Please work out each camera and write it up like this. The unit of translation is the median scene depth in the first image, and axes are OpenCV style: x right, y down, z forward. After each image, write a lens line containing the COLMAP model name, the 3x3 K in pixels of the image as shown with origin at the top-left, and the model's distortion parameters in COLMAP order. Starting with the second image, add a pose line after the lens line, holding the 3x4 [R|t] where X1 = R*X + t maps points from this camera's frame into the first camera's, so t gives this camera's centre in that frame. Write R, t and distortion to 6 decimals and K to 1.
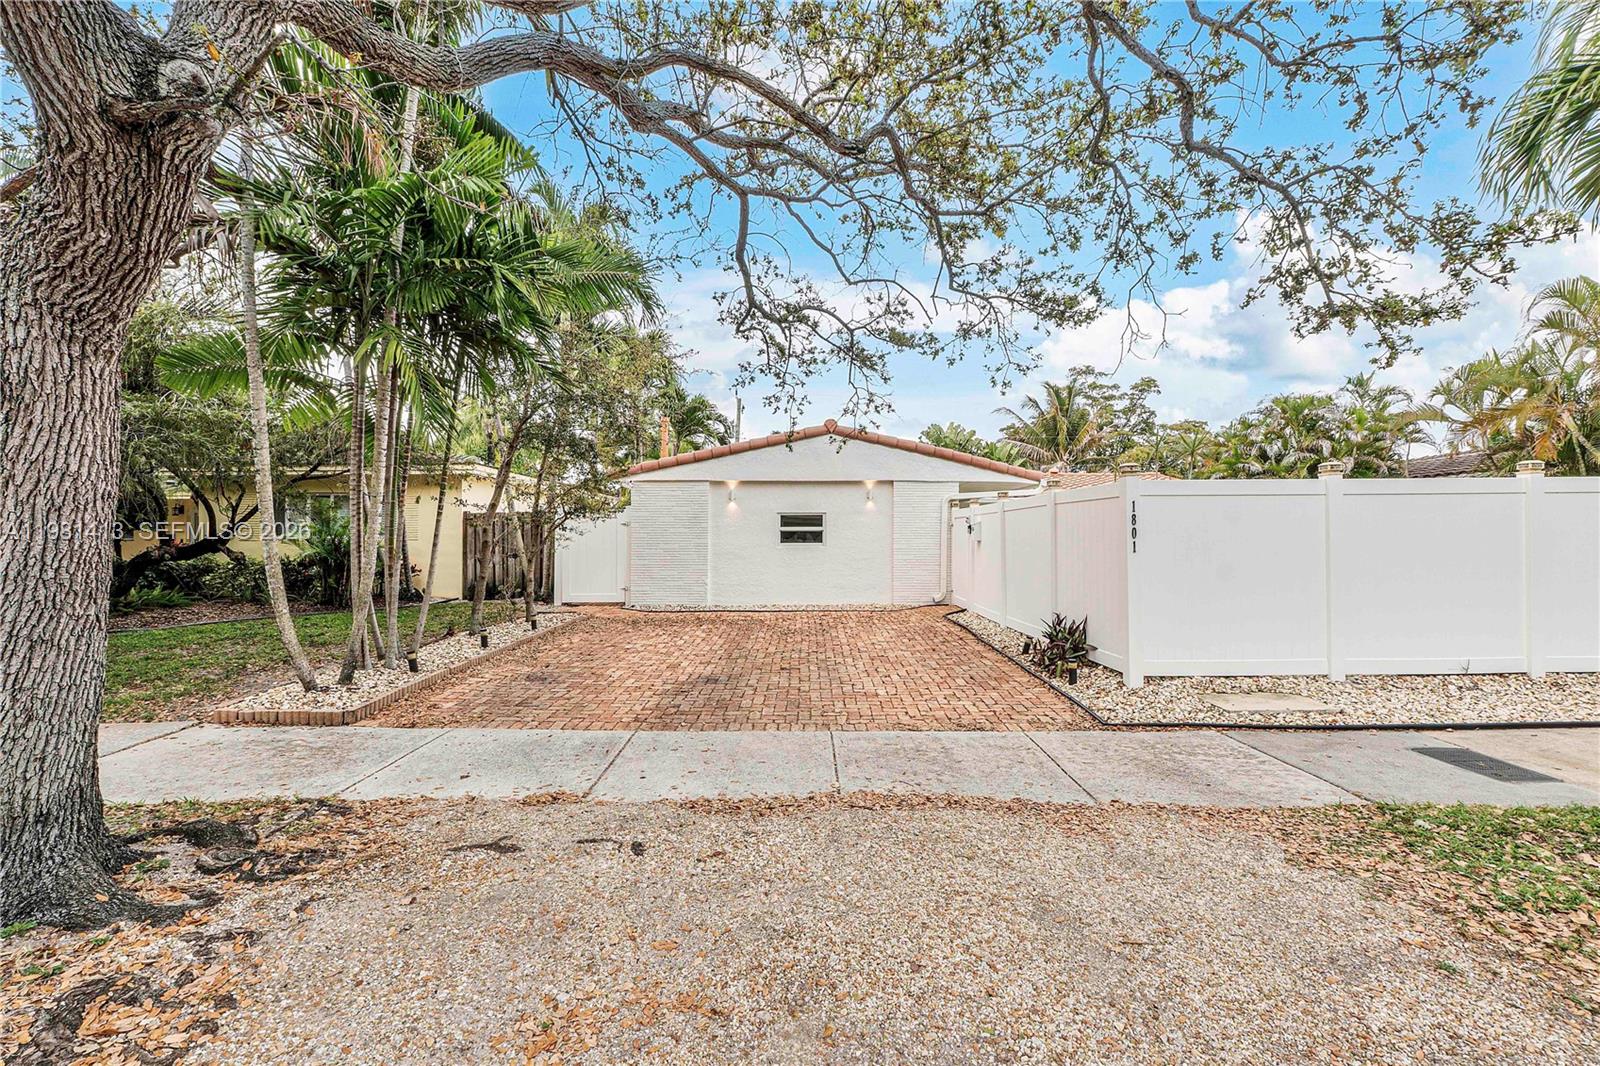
lens RADIAL K [[690.0, 0, 821.0], [0, 690.0, 539.9], [0, 0, 1]] dist [-0.010620, 0.000546]
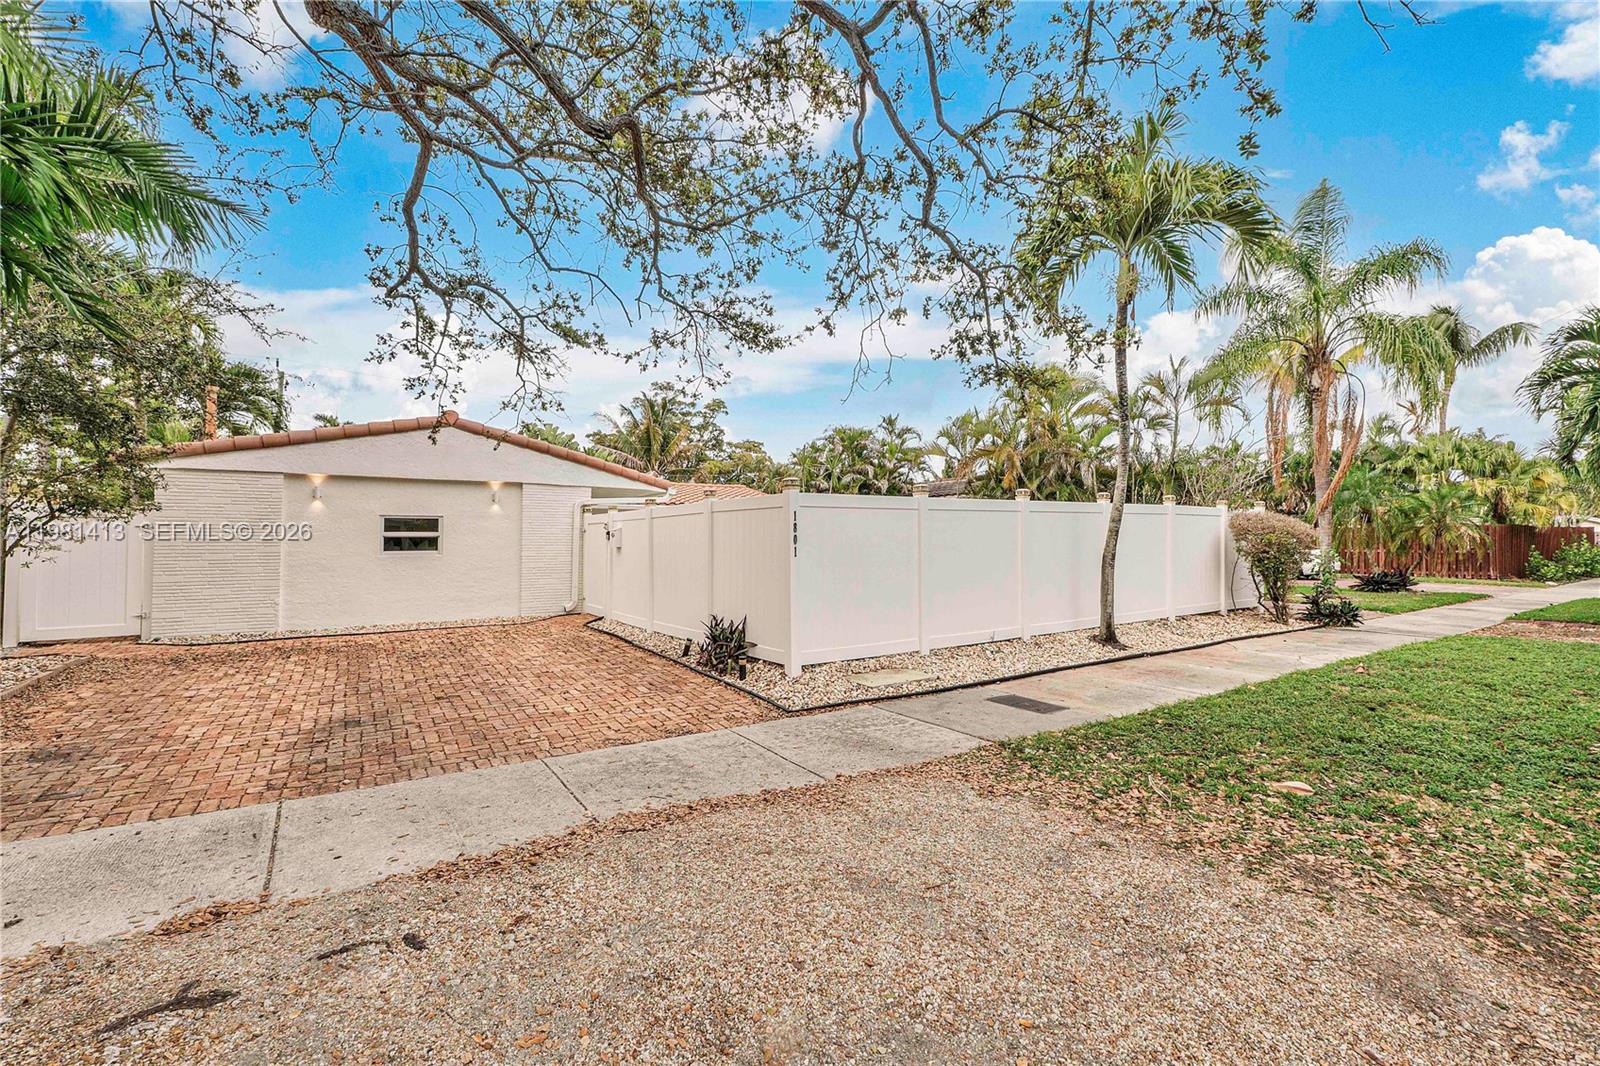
lens RADIAL K [[690.0, 0, 783.3], [0, 690.0, 531.7], [0, 0, 1]] dist [-0.010620, 0.000546]
pose [[0.844248, 0.005811, 0.535920, -0.186653], [0.005643, 0.999789, -0.019731, 0.000187], [-0.535922, 0.019682, 0.844038, 0.060597]]
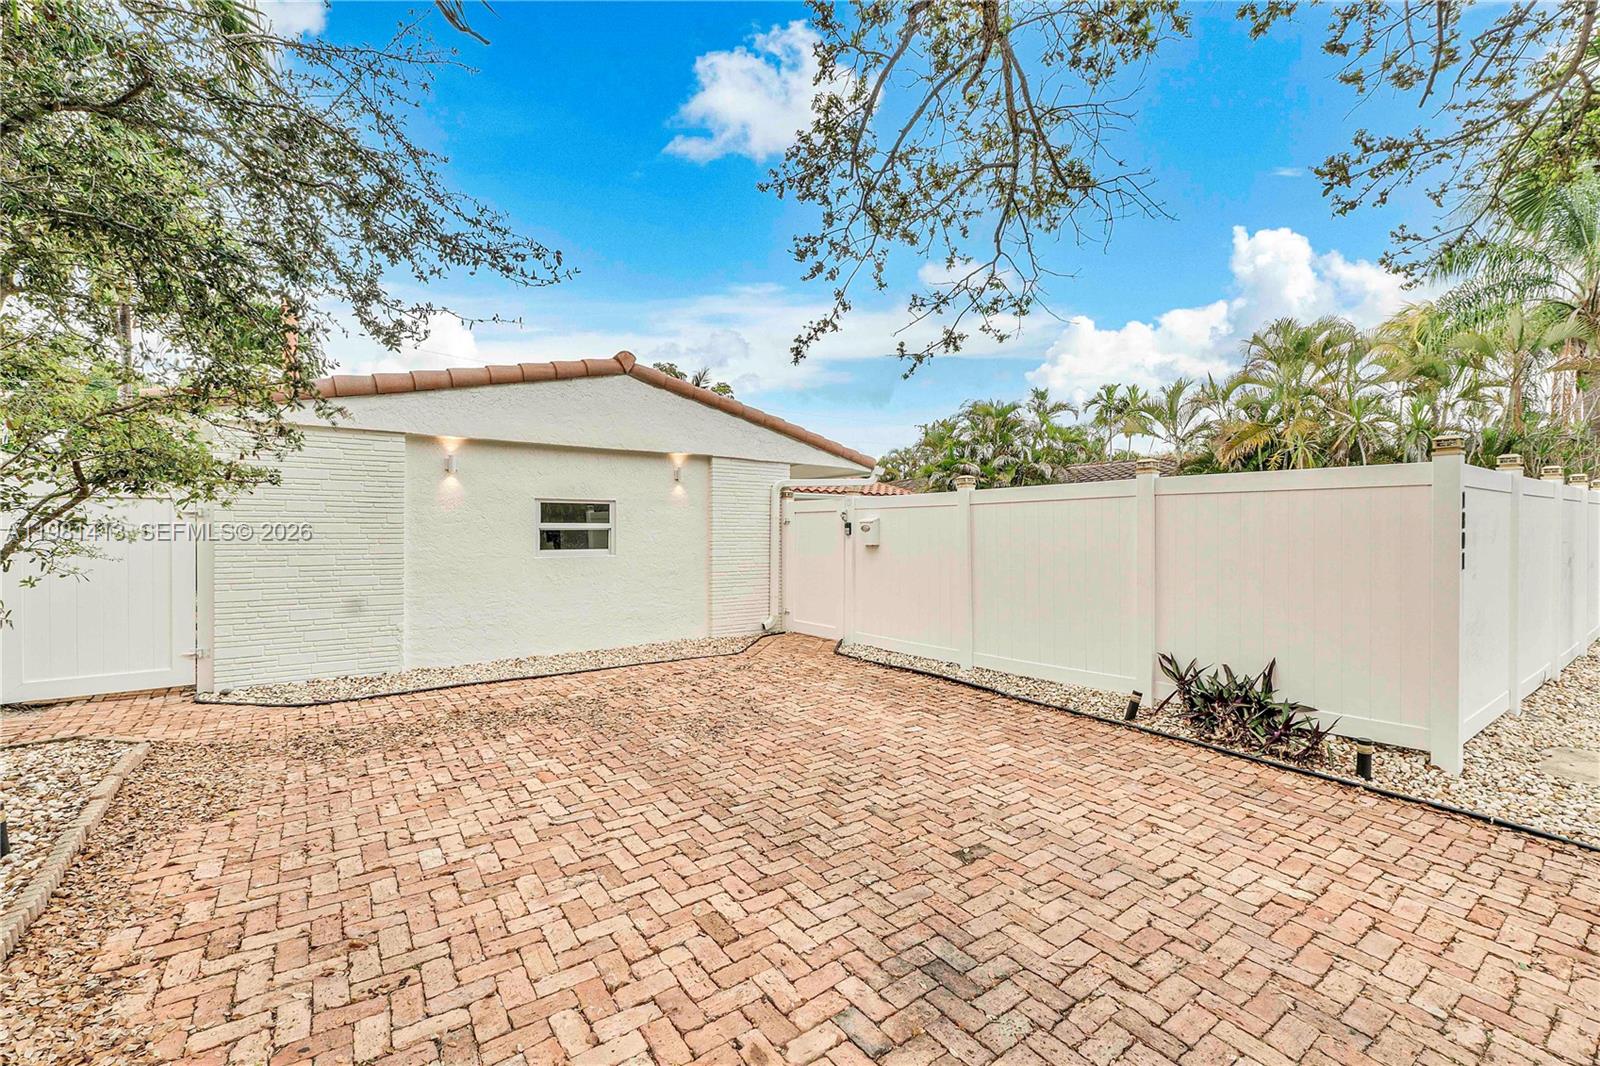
lens RADIAL K [[690.0, 0, 807.2], [0, 690.0, 538.7], [0, 0, 1]] dist [-0.010620, 0.000546]
pose [[0.806126, -0.005318, 0.591720, -0.429021], [0.003505, 0.999985, 0.004211, -0.013416], [-0.591733, -0.001320, 0.806133, 0.763004]]
